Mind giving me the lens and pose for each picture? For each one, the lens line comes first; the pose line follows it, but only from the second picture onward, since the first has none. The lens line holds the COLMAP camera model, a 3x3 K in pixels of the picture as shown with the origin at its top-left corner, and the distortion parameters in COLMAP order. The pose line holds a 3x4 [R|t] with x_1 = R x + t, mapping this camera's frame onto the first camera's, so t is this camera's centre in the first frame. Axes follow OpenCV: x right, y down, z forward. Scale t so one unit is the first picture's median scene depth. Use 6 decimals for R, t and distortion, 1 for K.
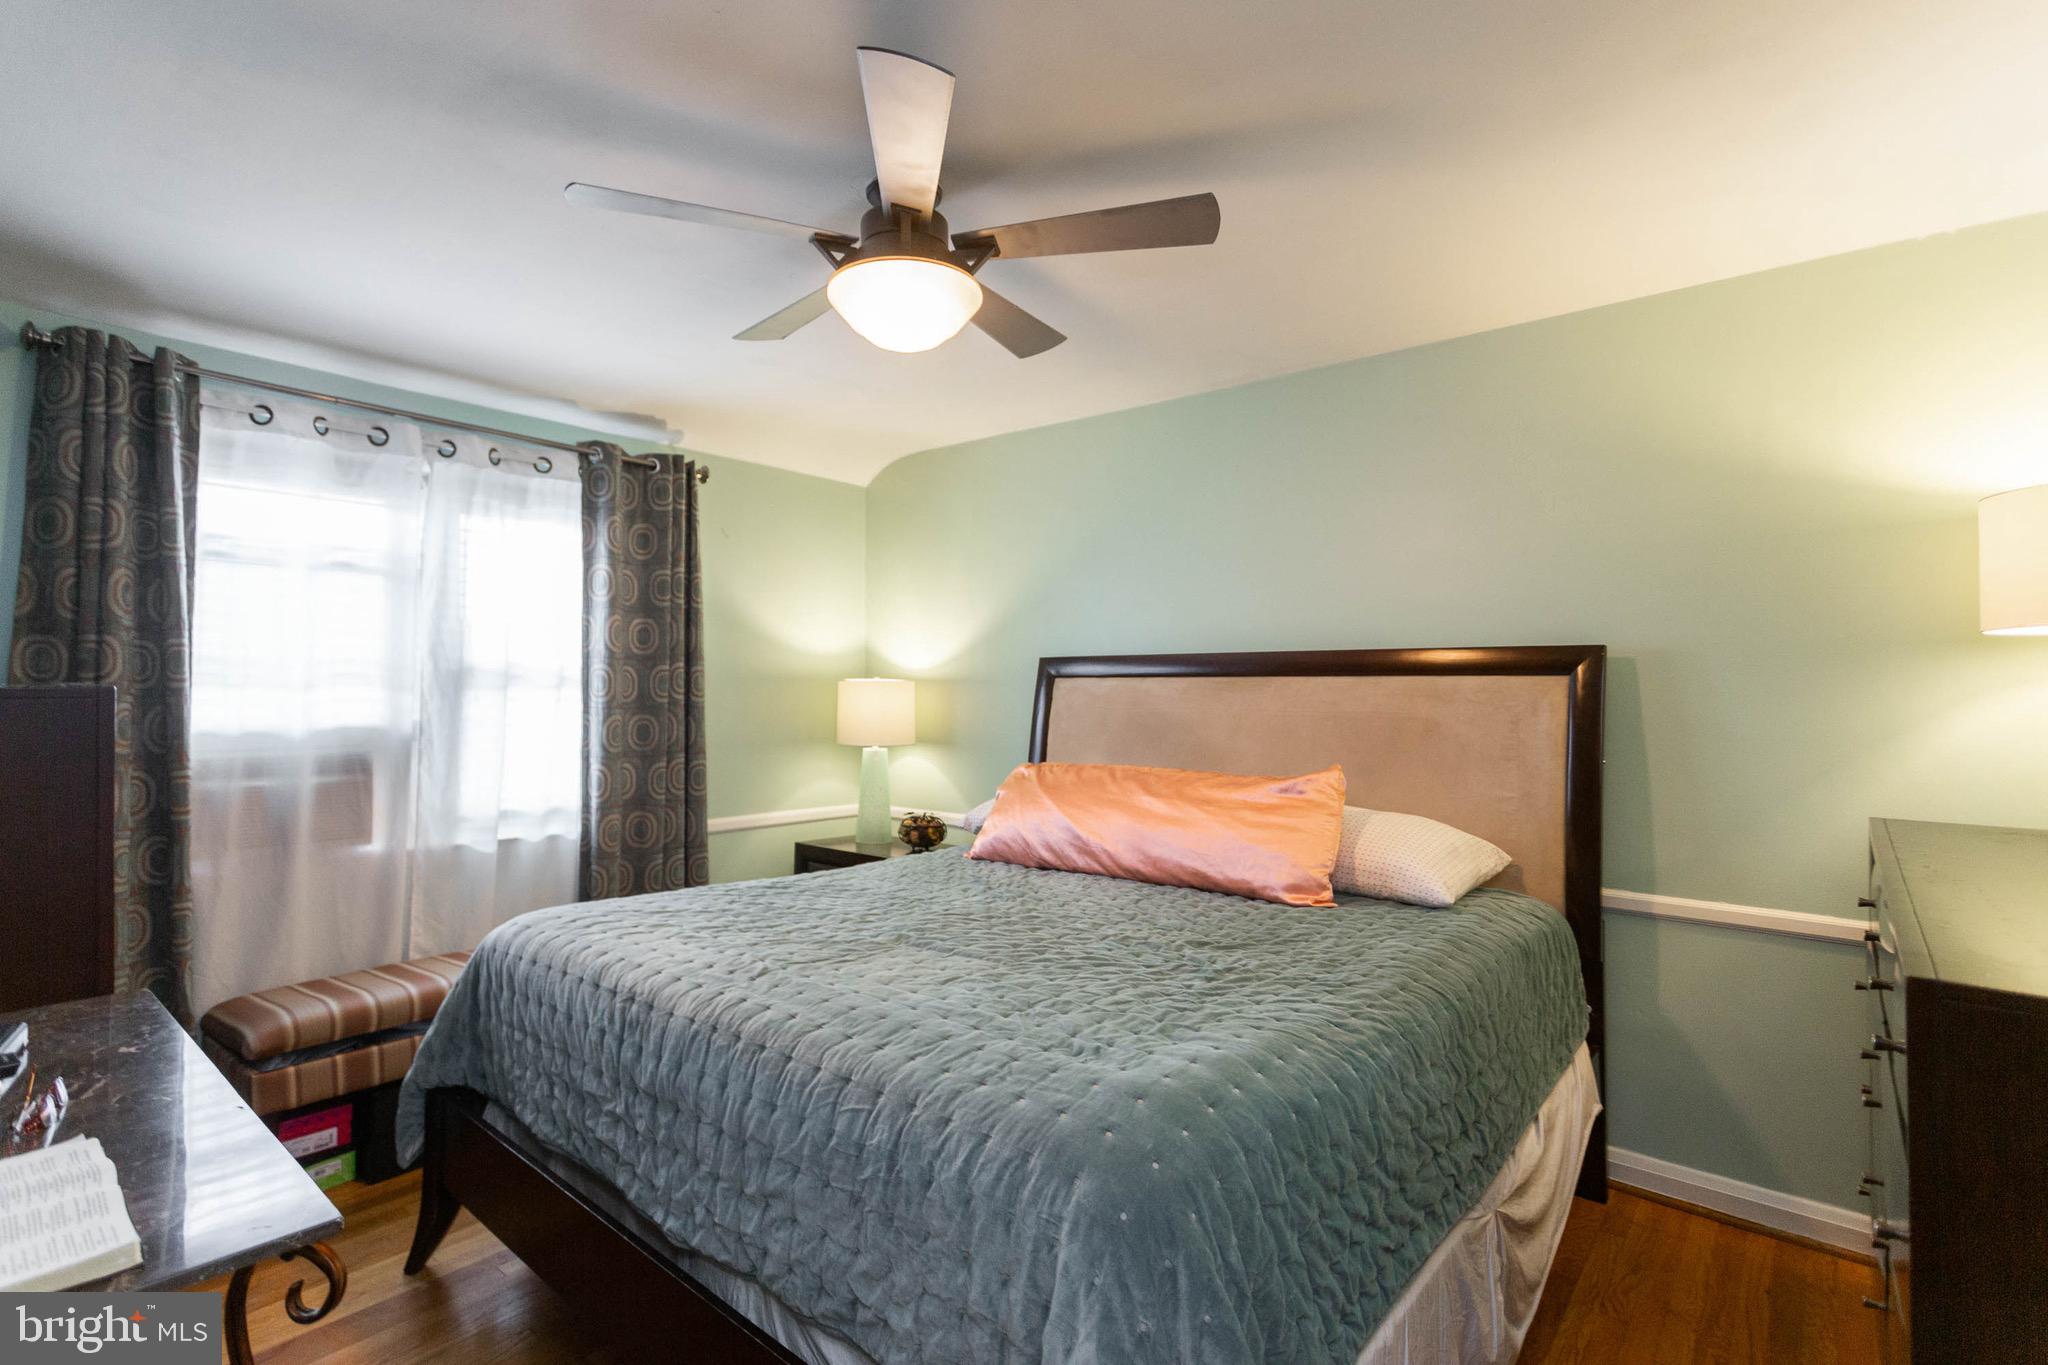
lens RADIAL K [[1009.6, 0, 1024.0], [0, 1009.6, 682.5], [0, 0, 1]] dist [0.001384, 0.000663]
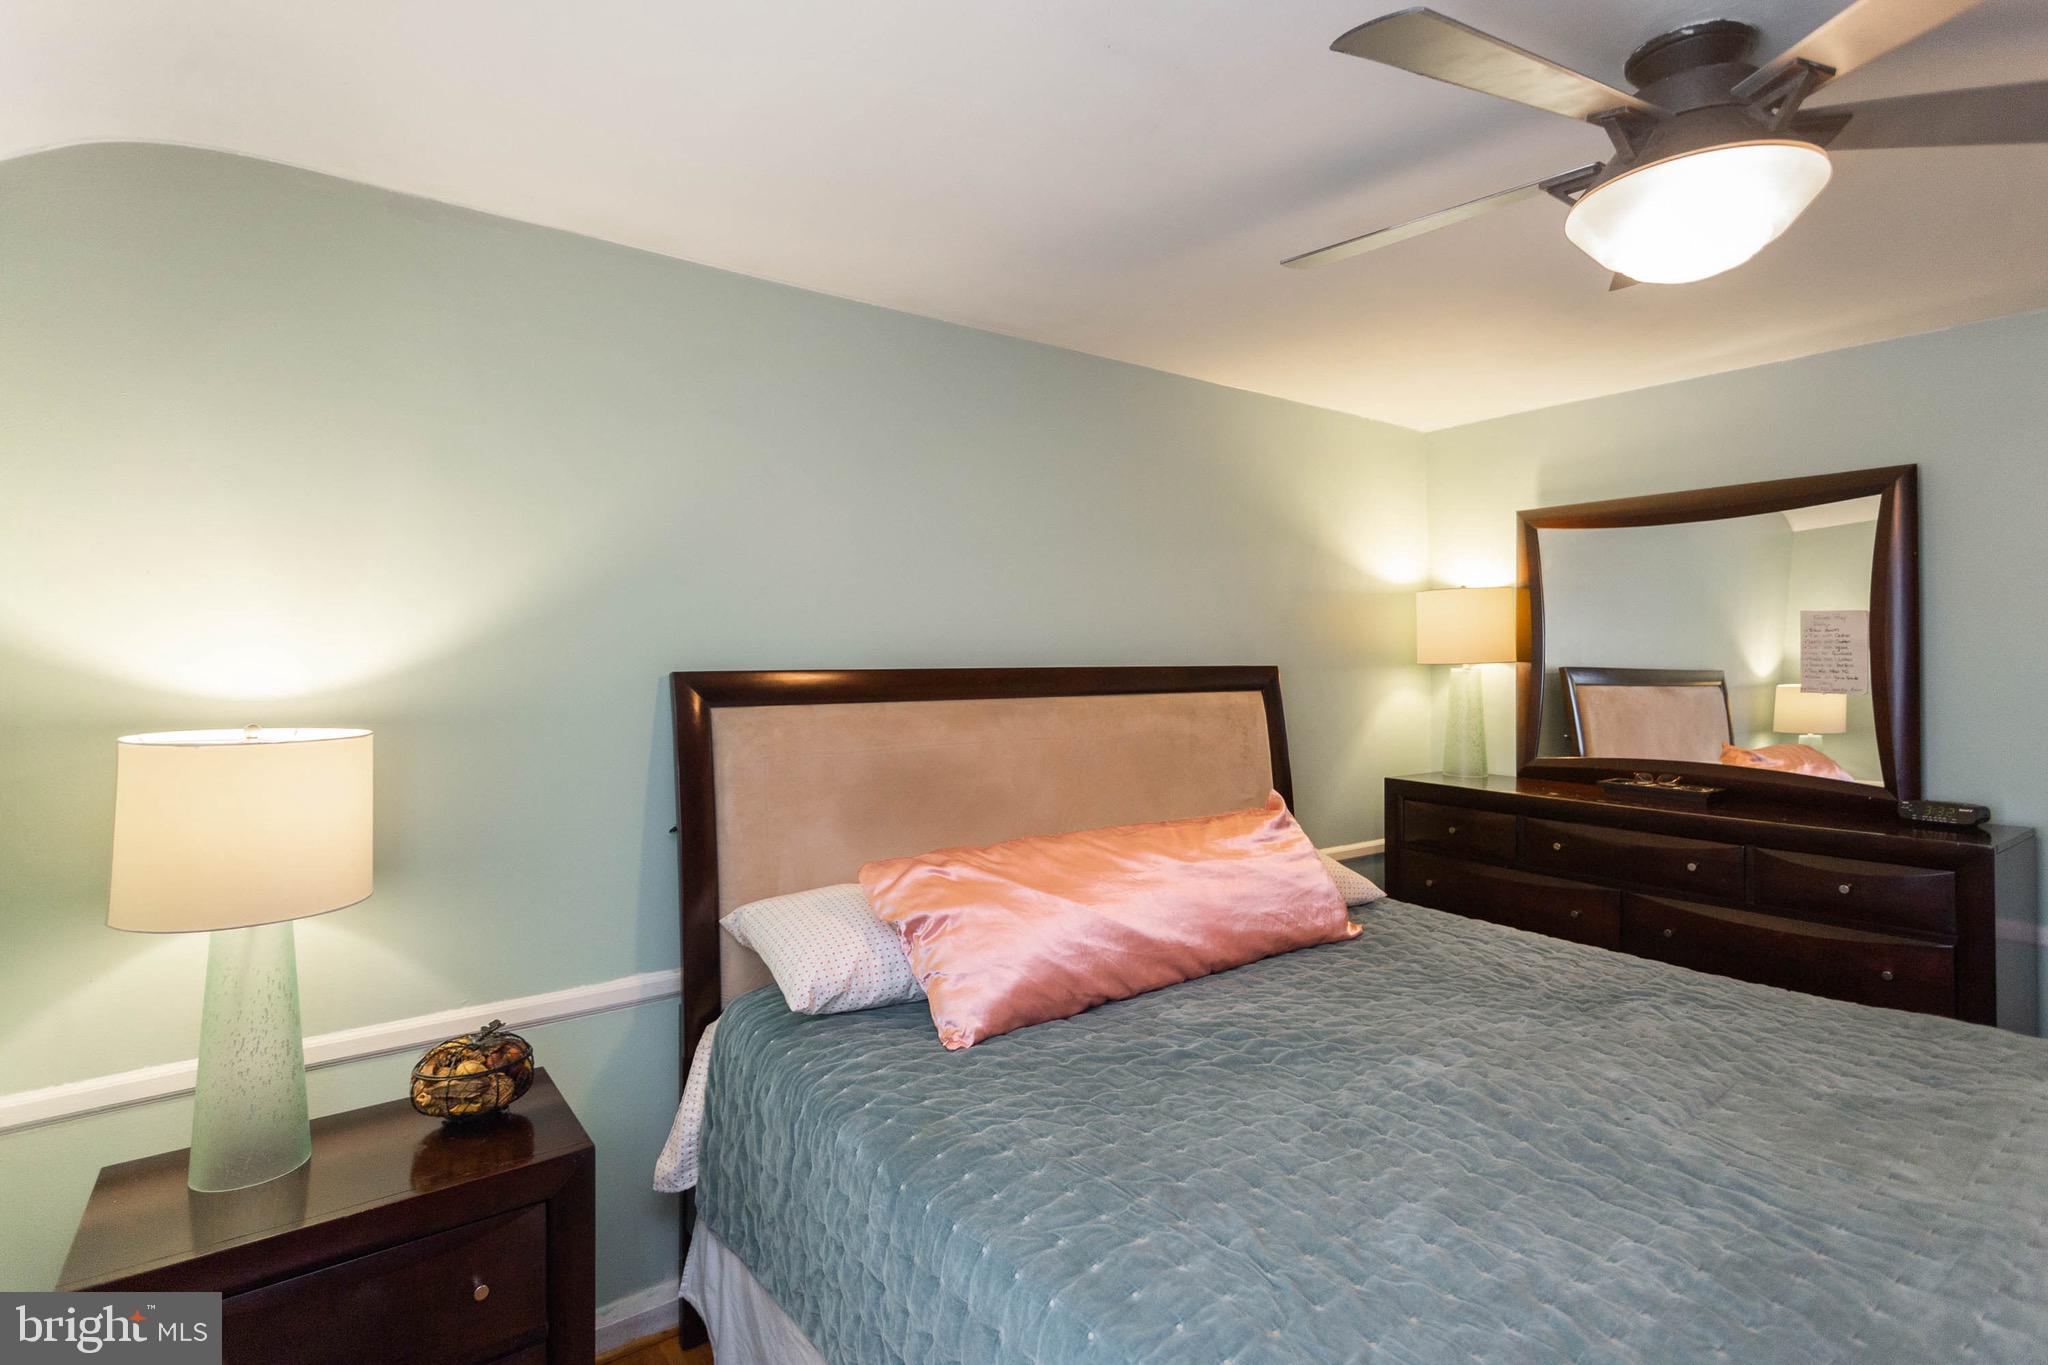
lens RADIAL K [[982.4, 0, 1023.5], [0, 982.4, 639.6], [0, 0, 1]] dist [-0.049264, 0.000101]
pose [[0.250322, 0.009288, 0.968118, -0.836902], [-0.004080, 0.999955, -0.008538, -0.071683], [-0.968154, -0.001812, 0.250348, 1.206217]]
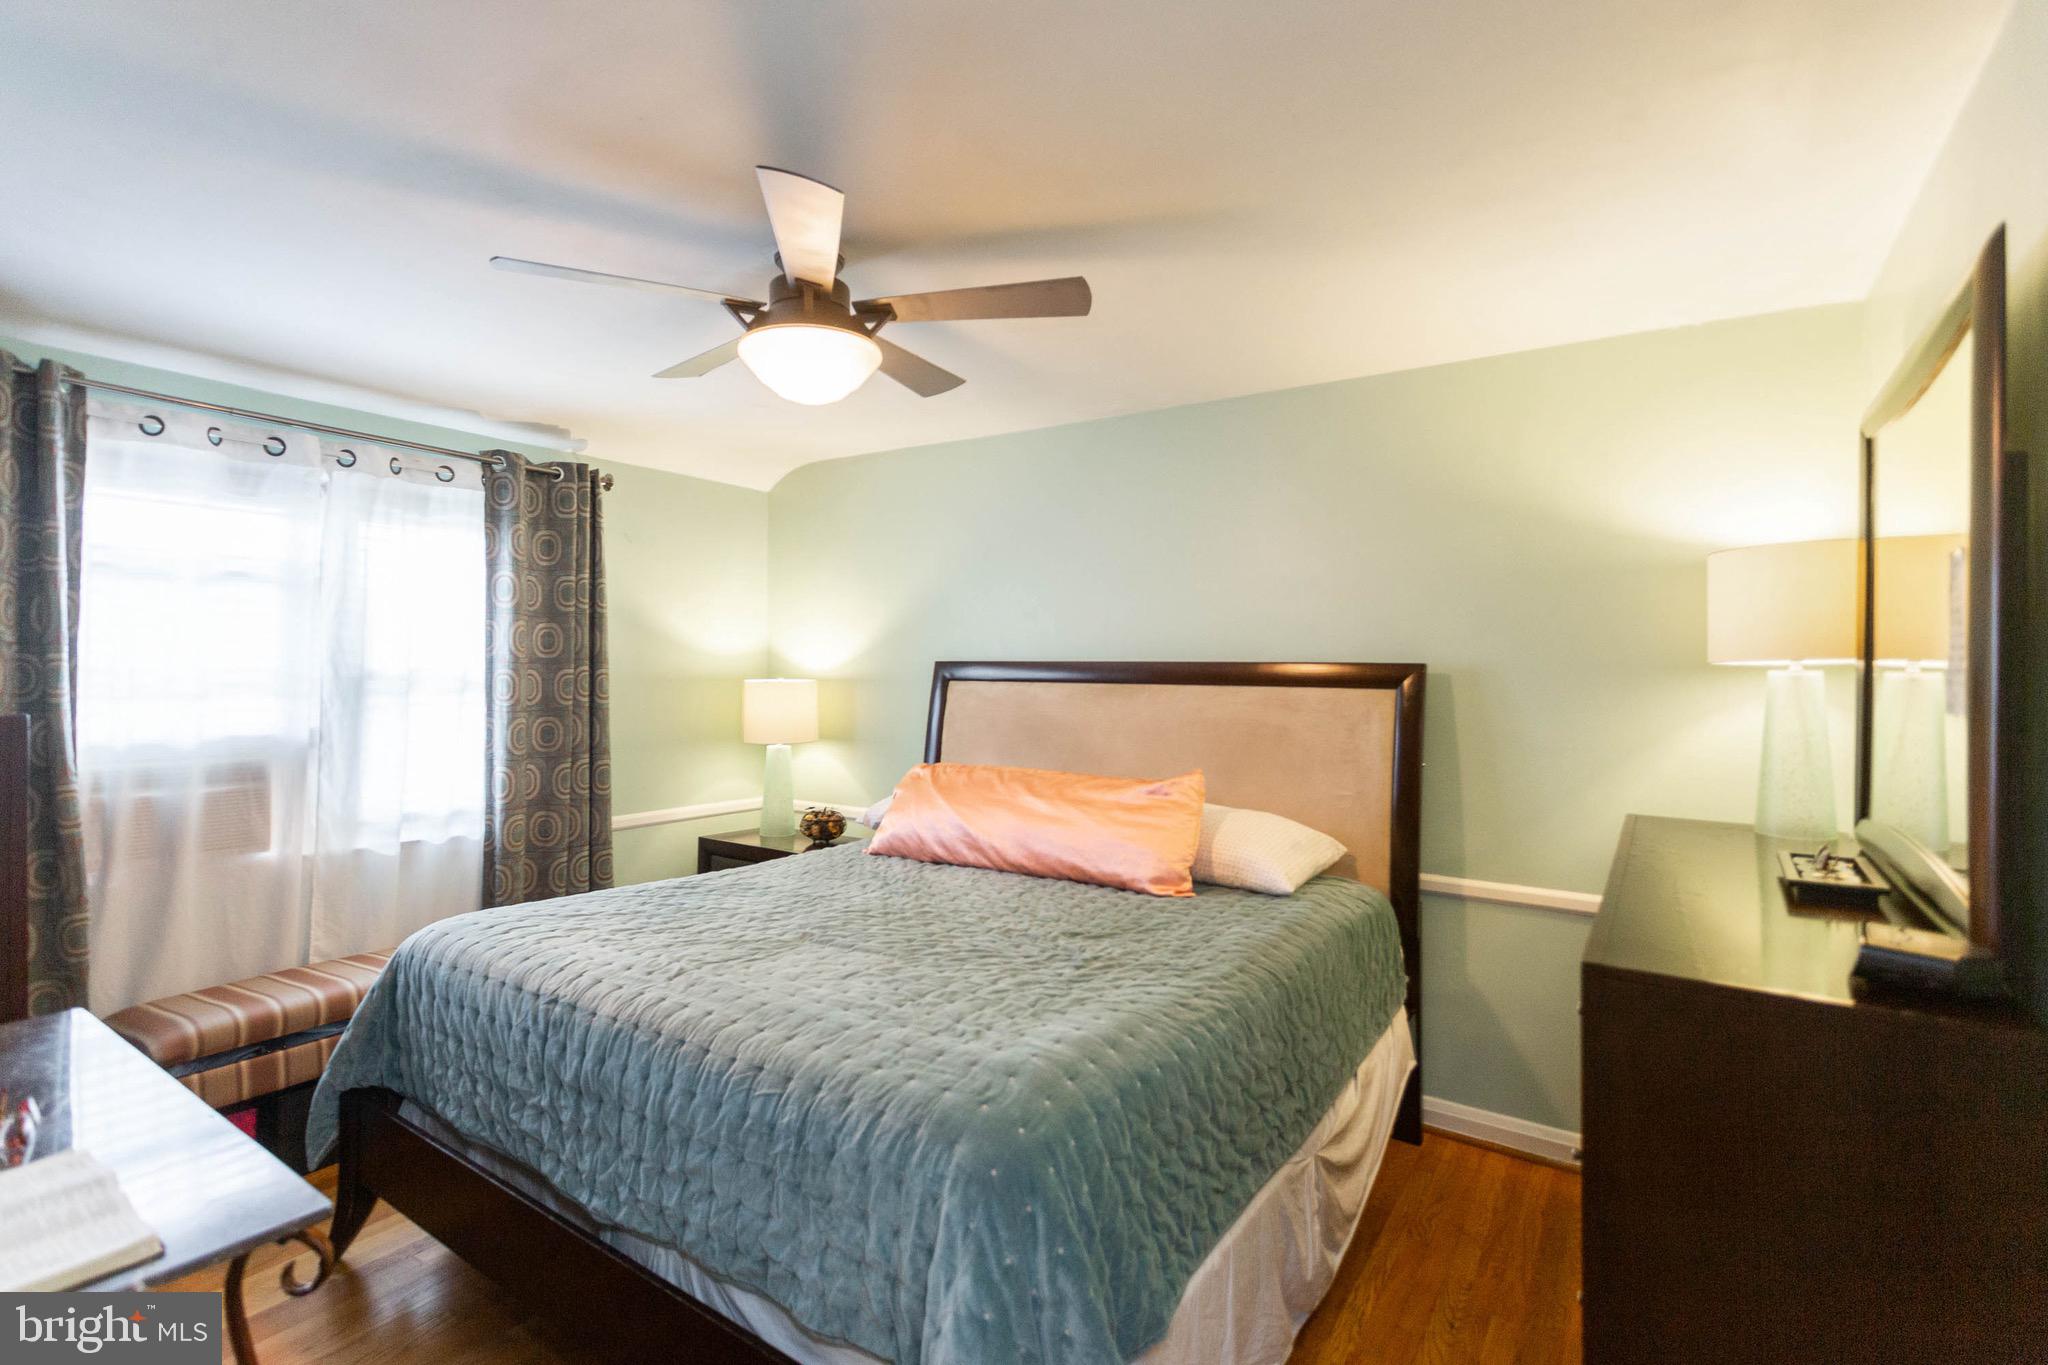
lens RADIAL K [[991.7, 0, 1028.1], [0, 991.7, 671.2], [0, 0, 1]] dist [0.005576, 0.000719]
pose [[0.994460, 0.002510, 0.105089, 0.005635], [-0.003530, 0.999948, 0.009525, -0.046175], [-0.105059, -0.009843, 0.994417, -0.099315]]
